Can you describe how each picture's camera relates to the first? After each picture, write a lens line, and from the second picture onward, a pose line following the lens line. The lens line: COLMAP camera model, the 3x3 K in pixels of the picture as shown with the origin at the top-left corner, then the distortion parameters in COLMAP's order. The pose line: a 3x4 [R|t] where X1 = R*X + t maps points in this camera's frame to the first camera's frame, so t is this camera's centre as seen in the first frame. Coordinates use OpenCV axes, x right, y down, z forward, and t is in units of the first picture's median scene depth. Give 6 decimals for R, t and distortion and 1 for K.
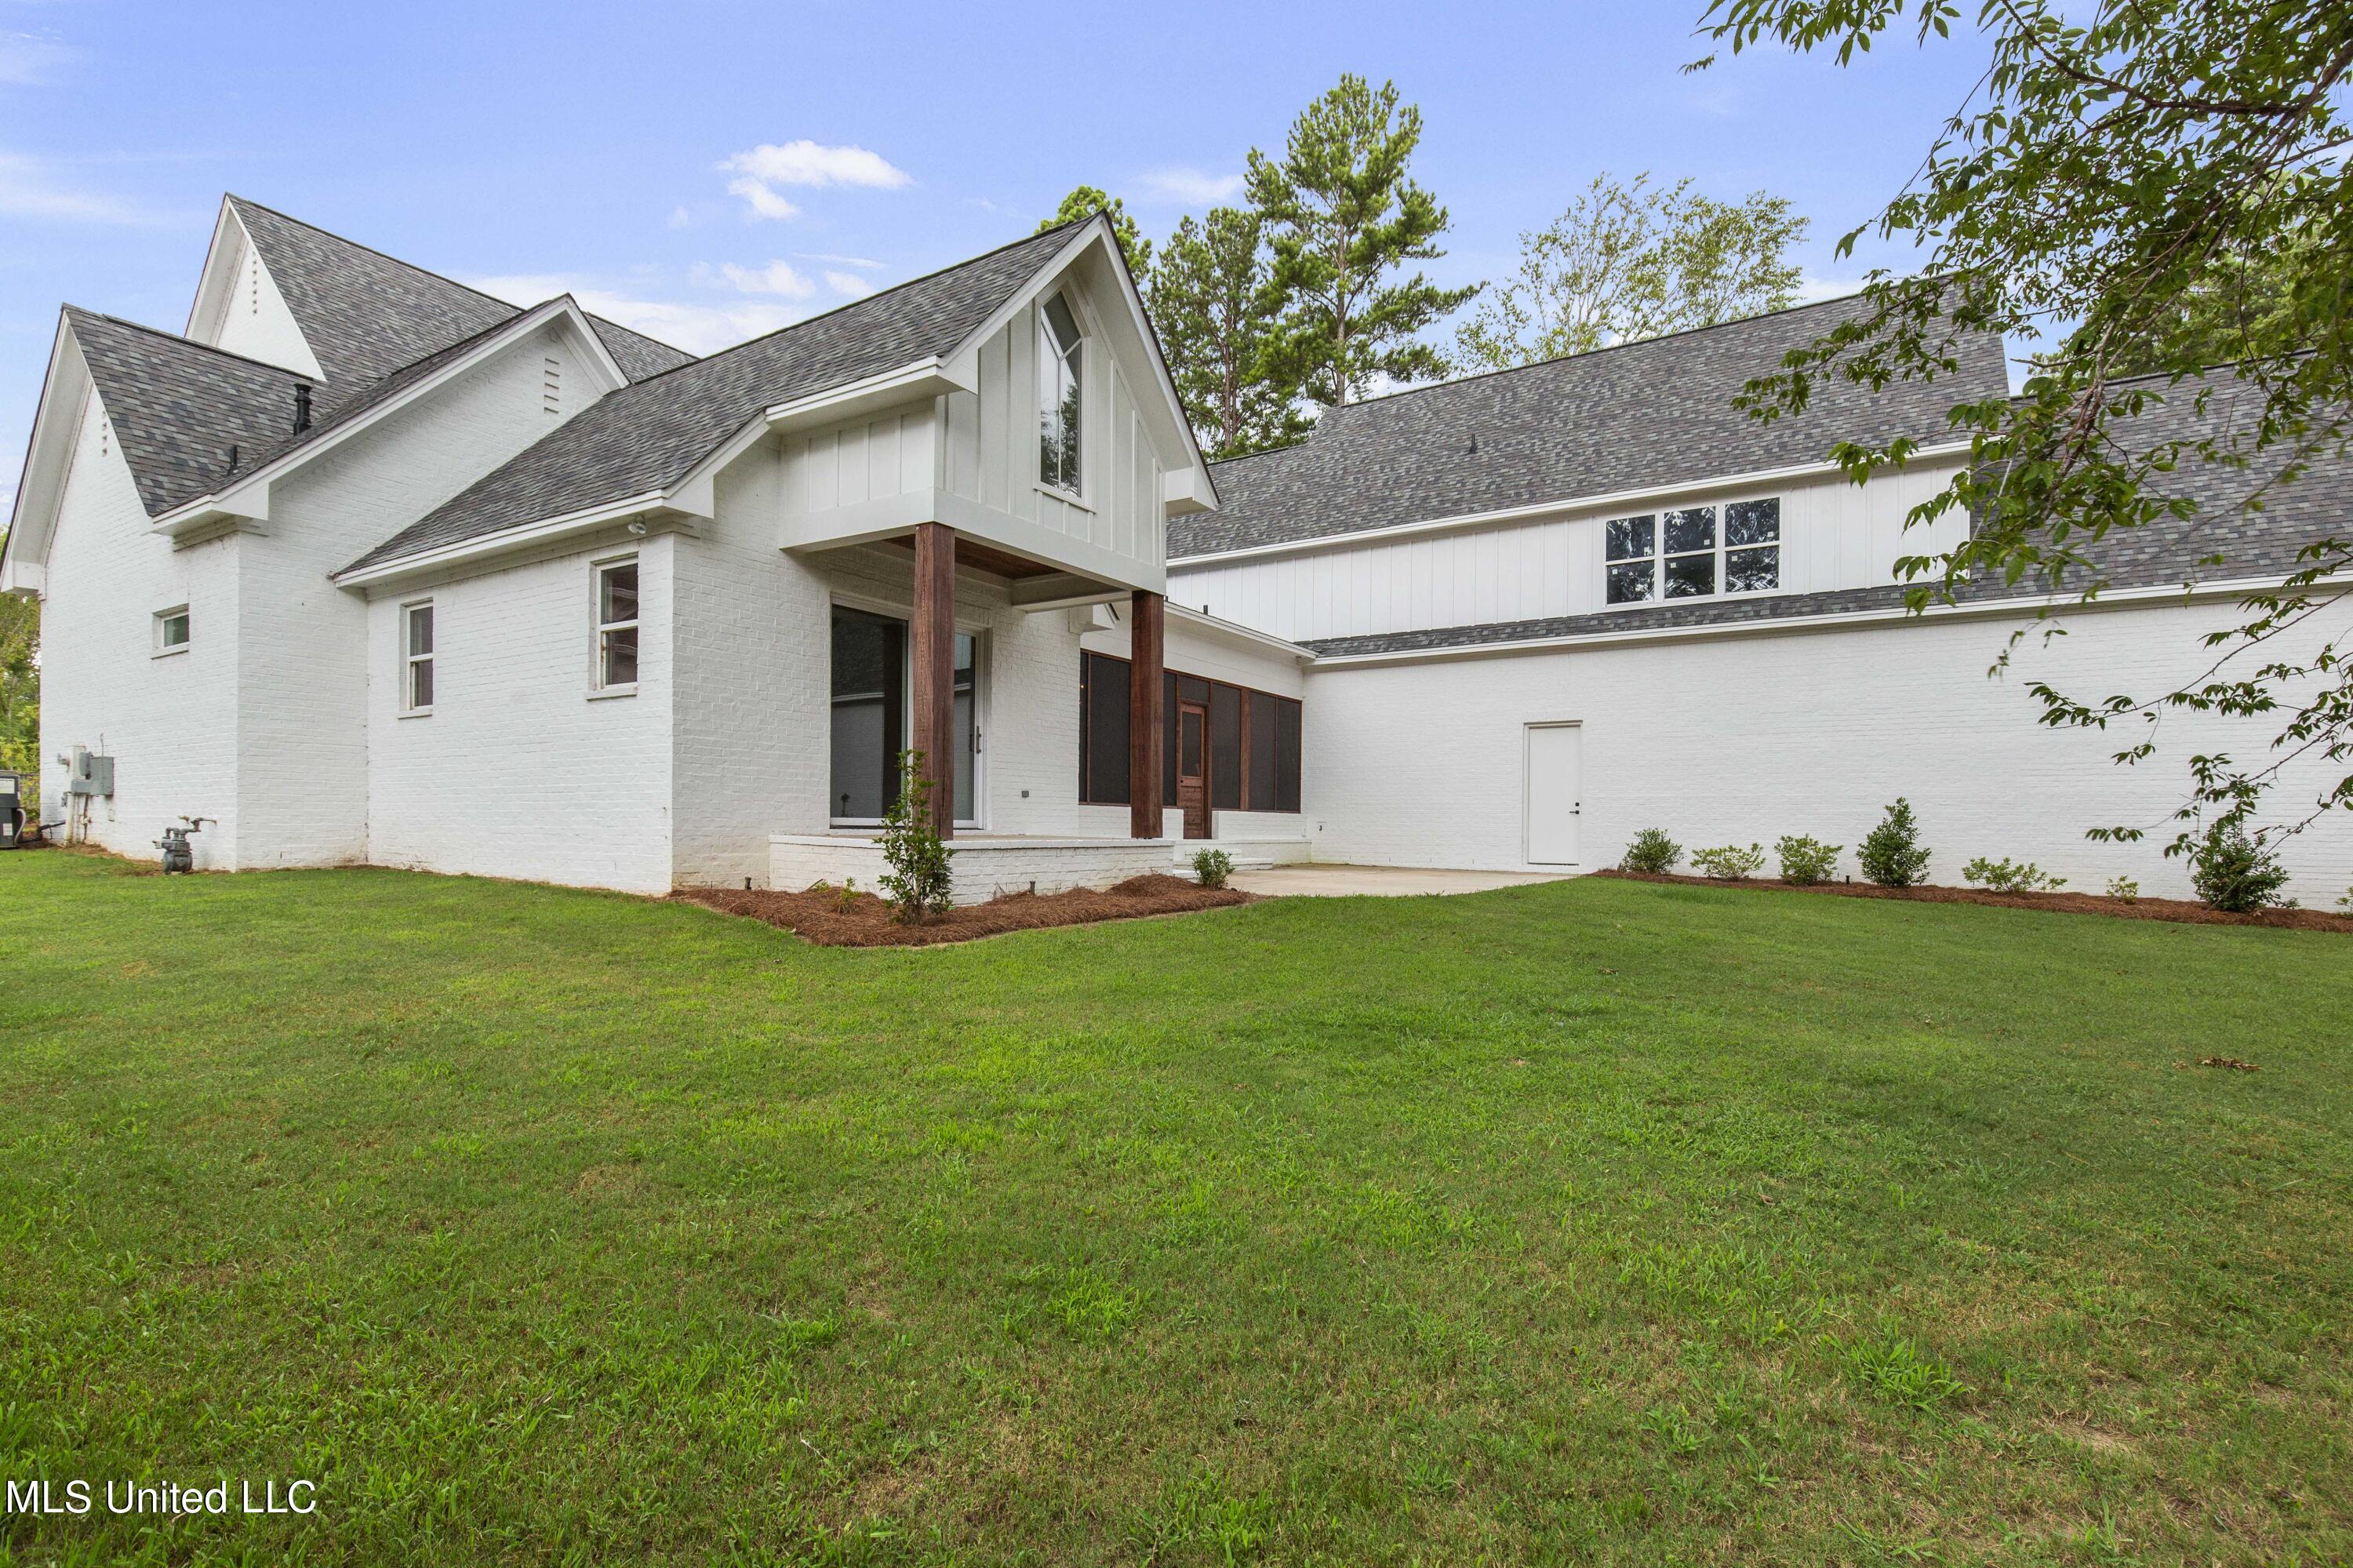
lens RADIAL K [[1073.7, 0, 1183.5], [0, 1073.7, 826.3], [0, 0, 1]] dist [-0.000480, -0.000029]
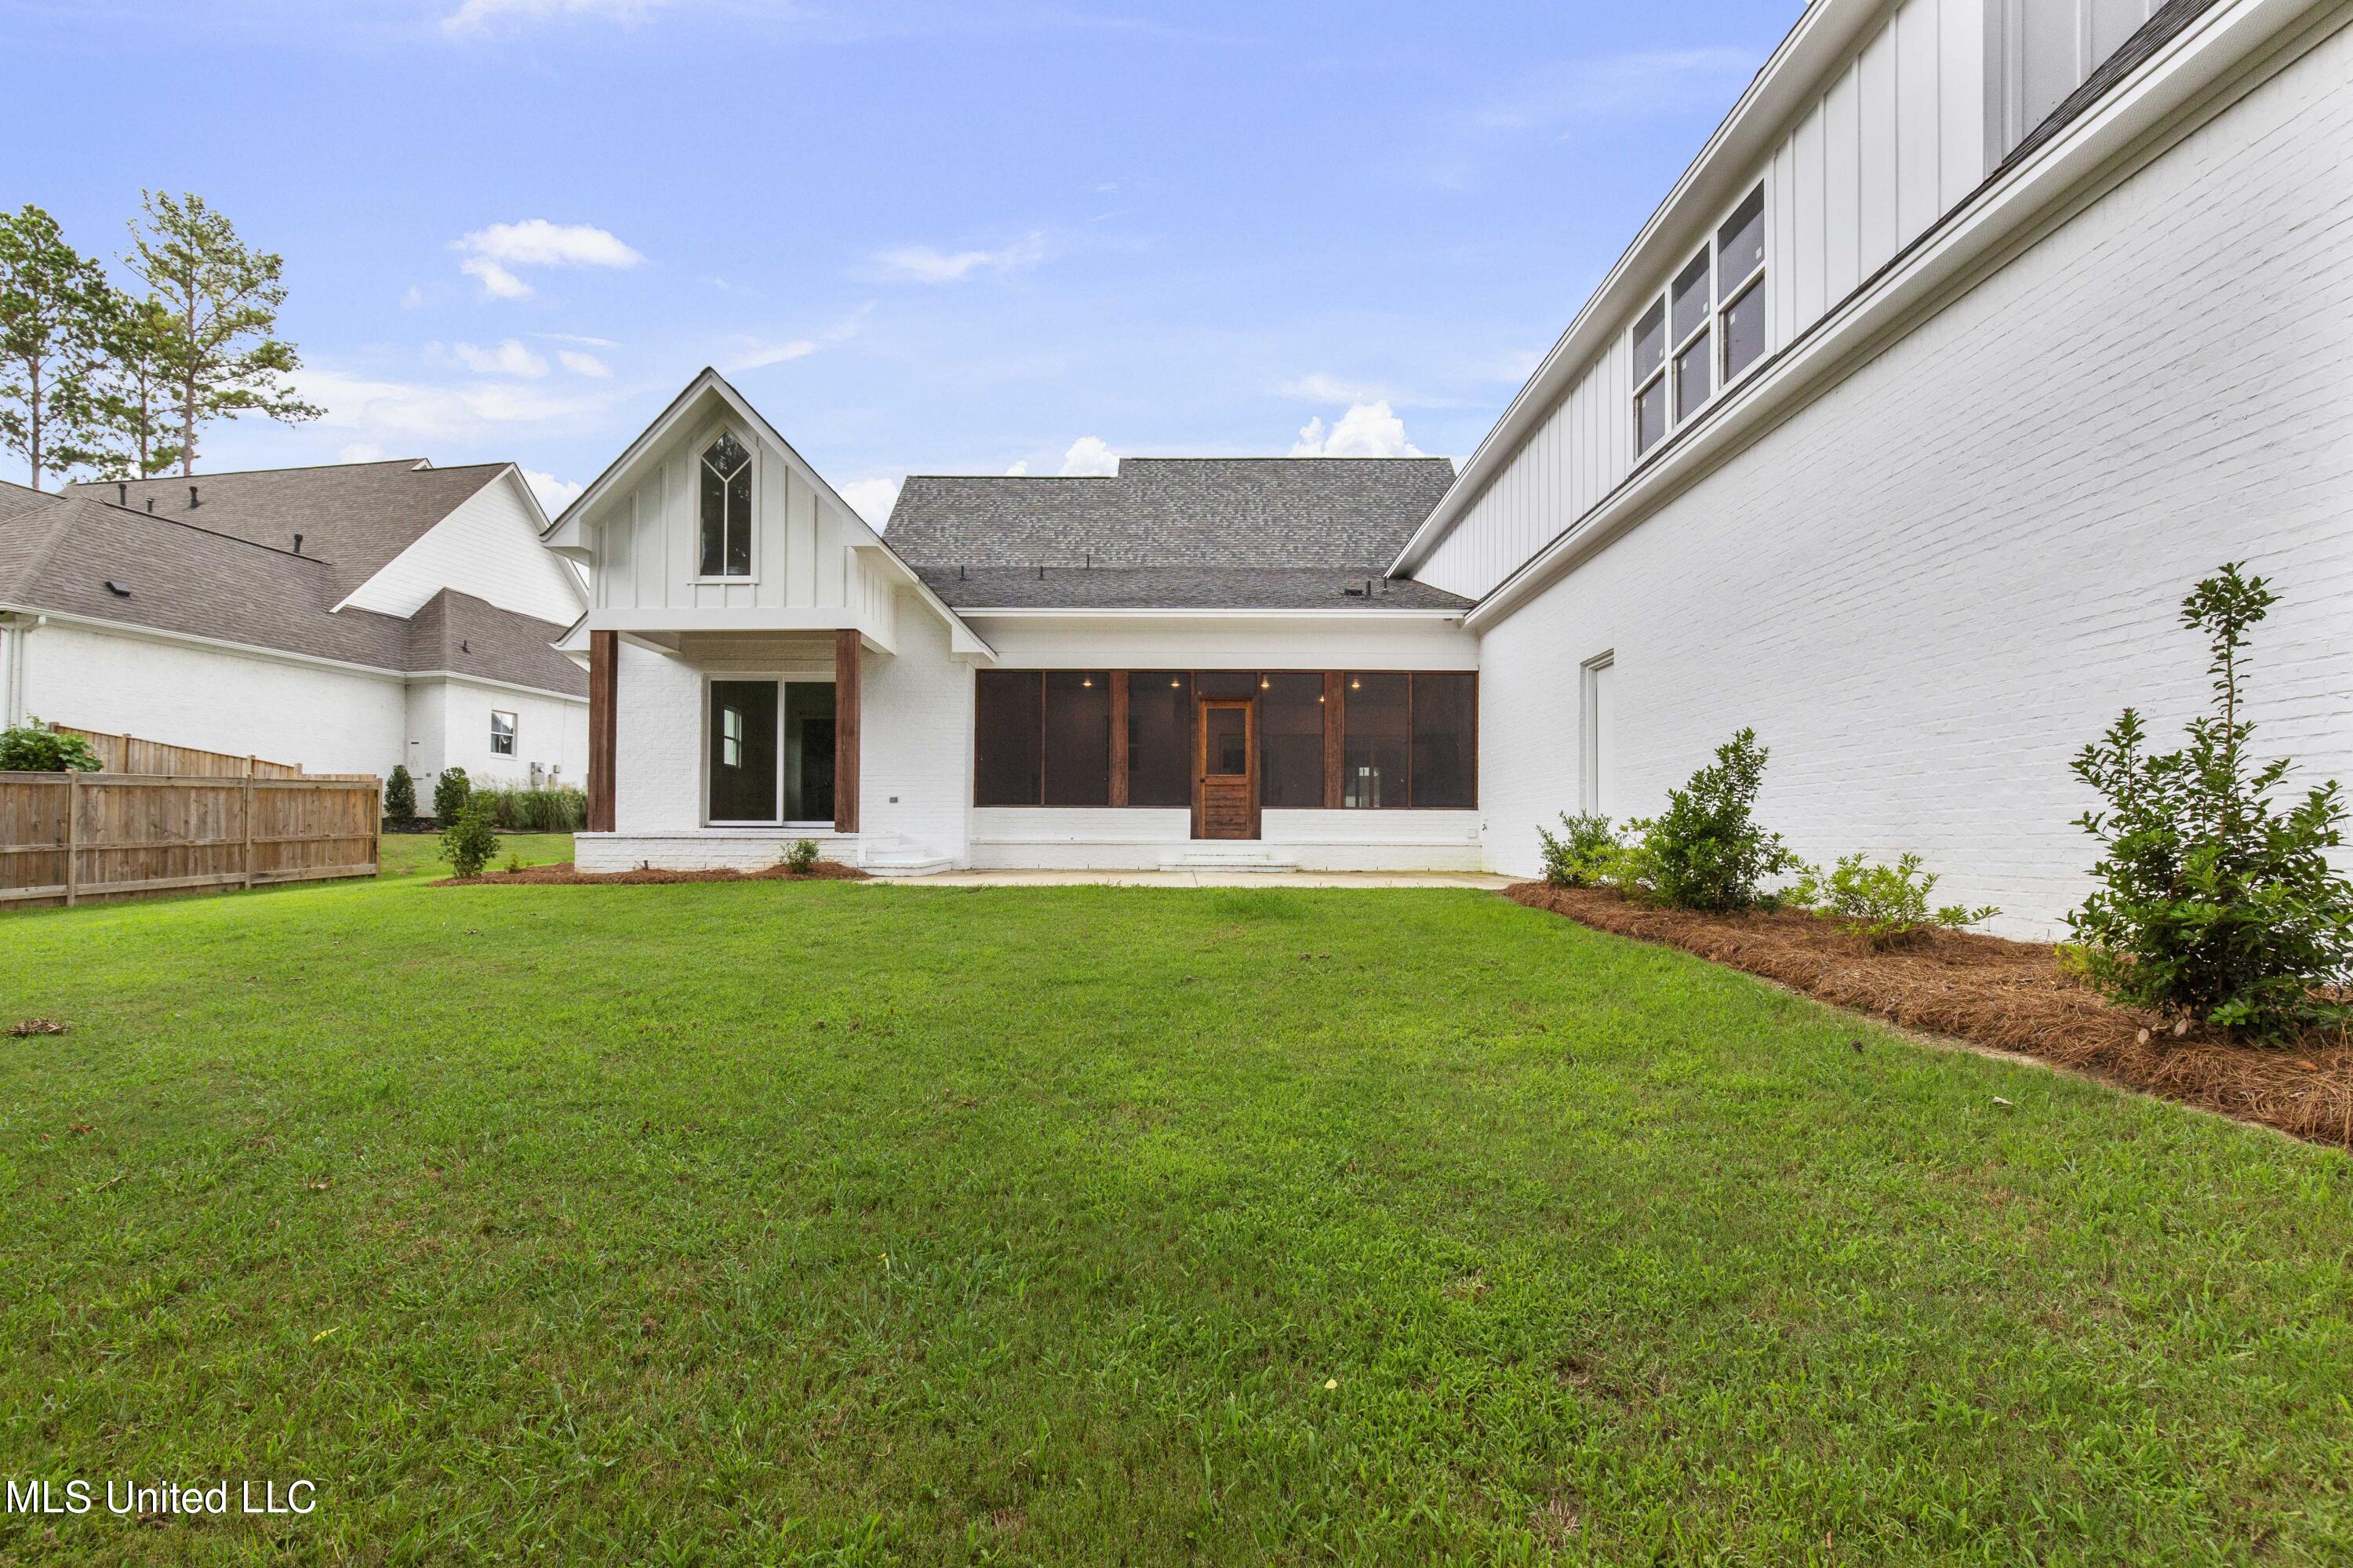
lens RADIAL K [[1055.6, 0, 1190.3], [0, 1055.6, 817.6], [0, 0, 1]] dist [-0.001060, -0.000111]
pose [[0.540397, -0.028204, -0.840938, 0.759634], [0.002036, 0.999479, -0.032213, 0.021782], [0.841408, 0.015695, 0.540173, 0.447282]]
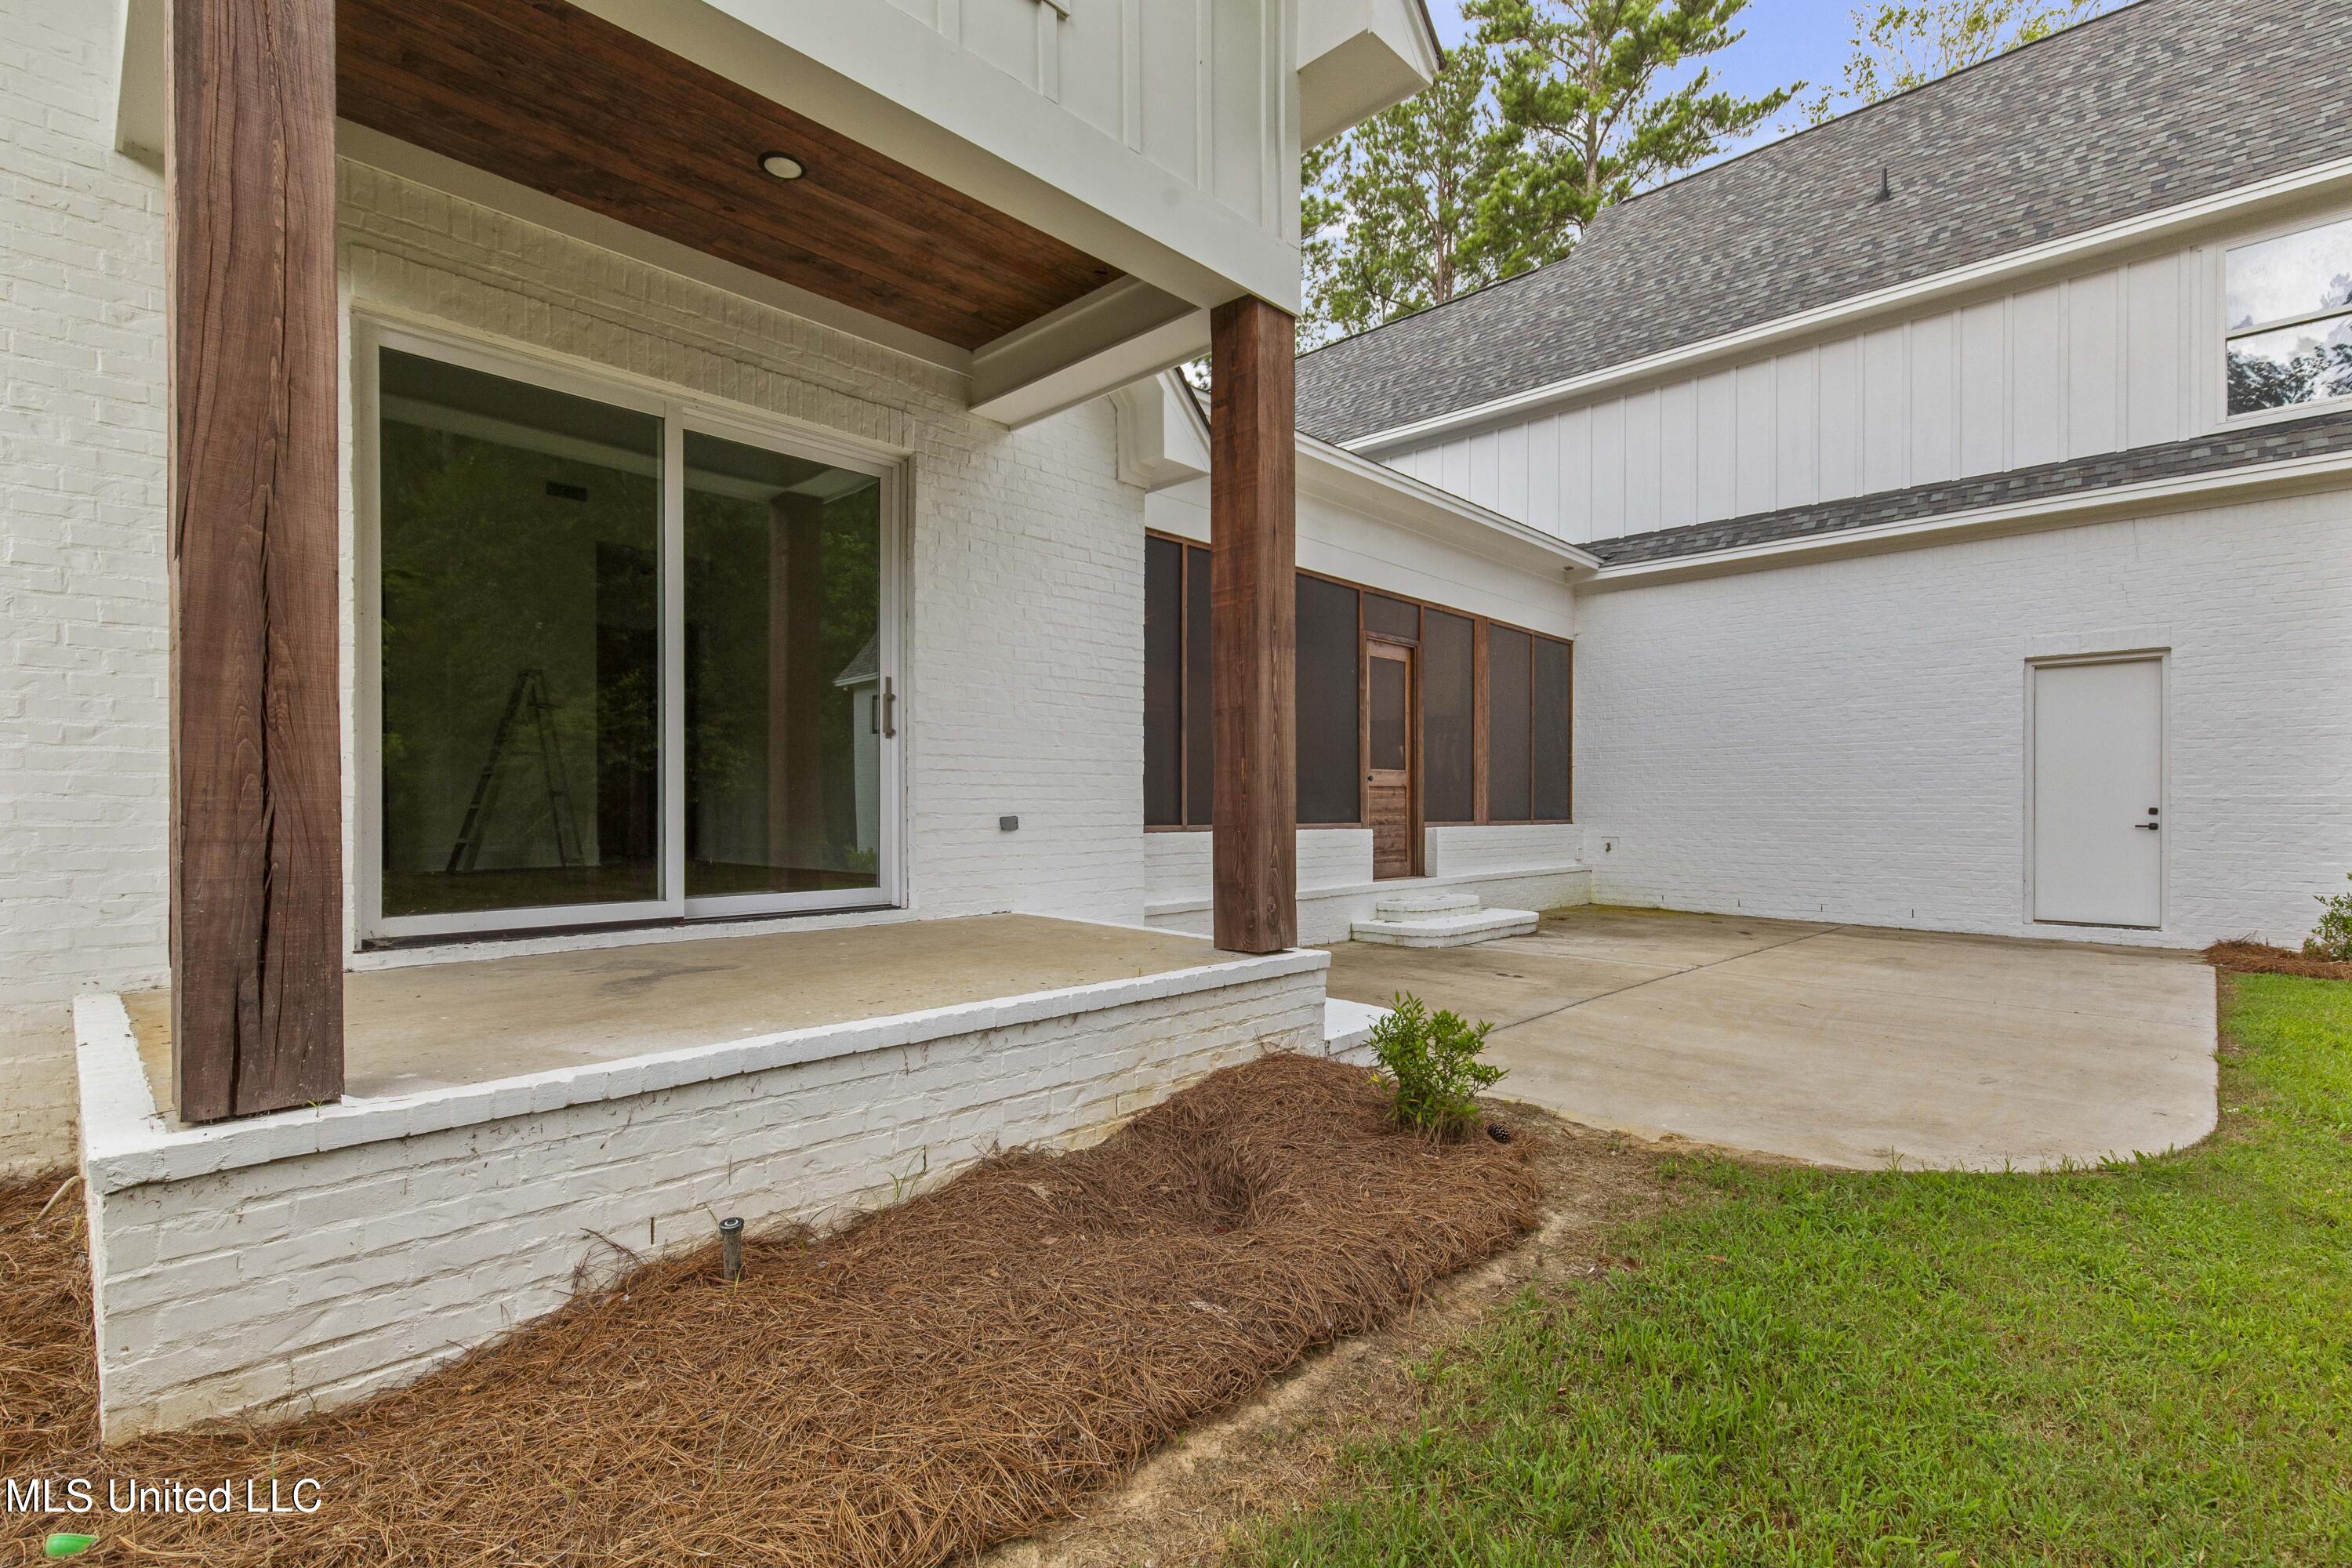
lens RADIAL K [[1063.3, 0, 1165.7], [0, 1063.3, 808.5], [0, 0, 1]] dist [-0.001835, -0.000168]
pose [[0.977941, -0.006465, -0.208781, 0.009317], [0.006781, 0.999977, 0.000798, -0.026007], [0.208771, -0.002196, 0.977962, 0.405587]]
